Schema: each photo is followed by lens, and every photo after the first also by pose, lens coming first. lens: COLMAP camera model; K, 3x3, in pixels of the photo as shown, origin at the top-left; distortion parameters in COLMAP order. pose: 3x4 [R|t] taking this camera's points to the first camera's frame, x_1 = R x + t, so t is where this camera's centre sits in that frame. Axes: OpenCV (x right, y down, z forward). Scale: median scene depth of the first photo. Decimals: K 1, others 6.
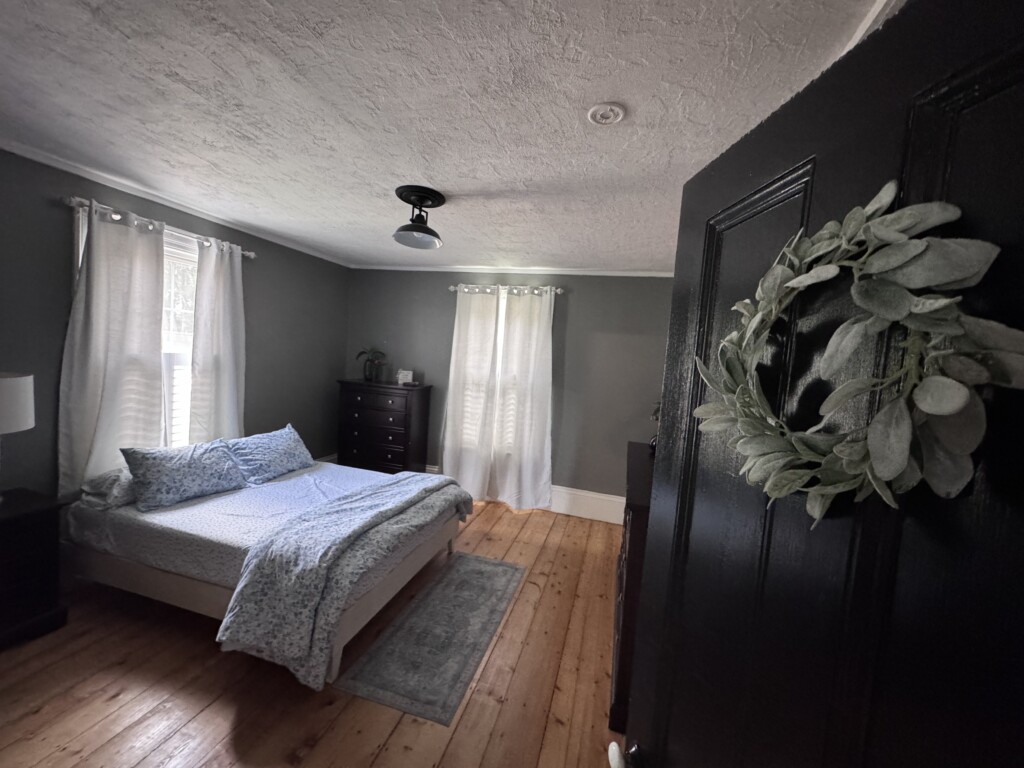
lens RADIAL K [[410.5, 0, 512.0], [0, 410.5, 384.0], [0, 0, 1]] dist [0.000877, 0.000089]
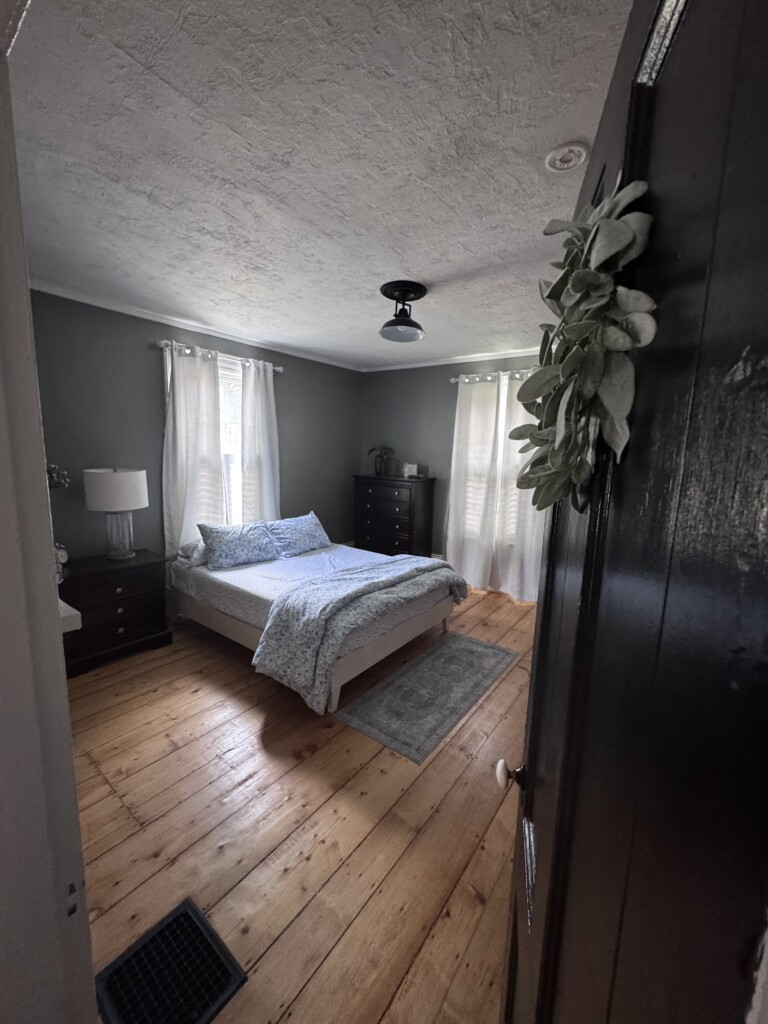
lens RADIAL K [[410.5, 0, 384.0], [0, 410.5, 512.0], [0, 0, 1]] dist [0.000877, 0.000089]
pose [[0.930689, 0.004561, -0.365784, 0.117320], [0.018944, 0.997980, 0.060646, 0.044761], [0.365322, -0.063372, 0.928722, -0.033808]]
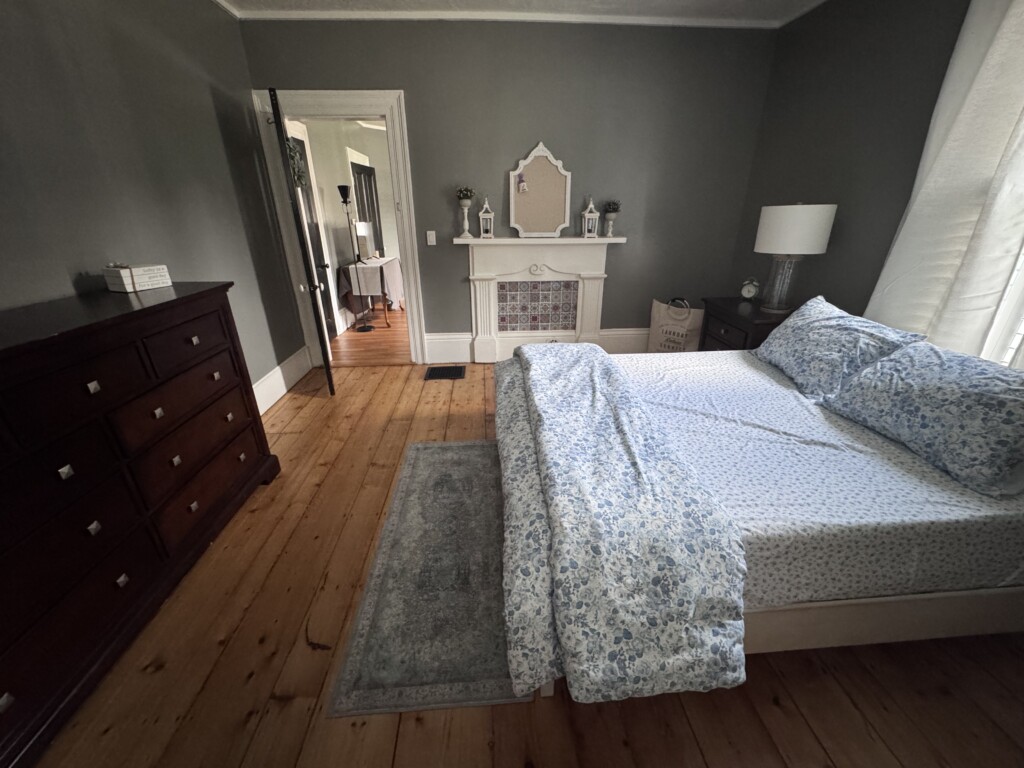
lens RADIAL K [[410.5, 0, 512.0], [0, 410.5, 384.0], [0, 0, 1]] dist [0.000877, 0.000089]
pose [[-0.940584, 0.064105, -0.333455, -0.020431], [-0.088578, 0.901696, 0.423201, 0.012345], [0.327804, 0.427593, -0.842442, 1.566867]]
